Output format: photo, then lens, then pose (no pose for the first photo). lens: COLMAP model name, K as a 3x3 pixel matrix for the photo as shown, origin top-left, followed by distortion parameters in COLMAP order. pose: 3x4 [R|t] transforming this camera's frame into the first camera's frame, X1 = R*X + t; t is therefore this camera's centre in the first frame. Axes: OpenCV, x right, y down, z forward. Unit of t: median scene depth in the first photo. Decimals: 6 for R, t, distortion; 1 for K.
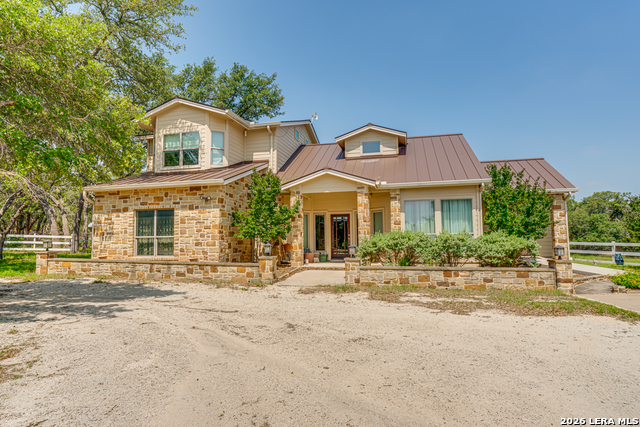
lens RADIAL K [[358.4, 0, 320.0], [0, 358.4, 213.5], [0, 0, 1]] dist [-0.000145, -0.000017]
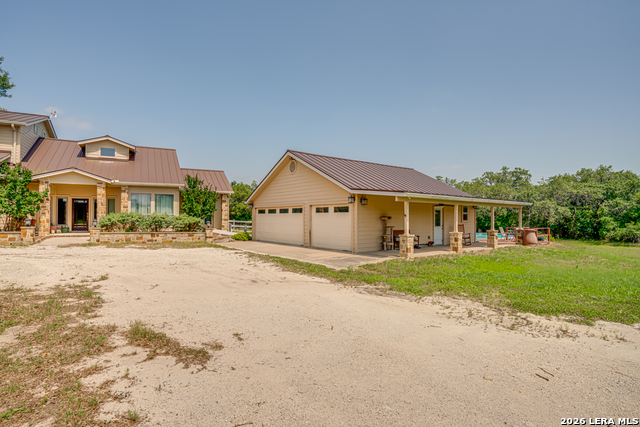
lens RADIAL K [[354.9, 0, 320.0], [0, 354.9, 213.5], [0, 0, 1]] dist [-0.000560, 0.001067]
pose [[0.759916, 0.024402, 0.649563, -0.151500], [-0.061000, 0.997562, 0.033888, -0.050729], [-0.647152, -0.065376, 0.759552, -0.758089]]
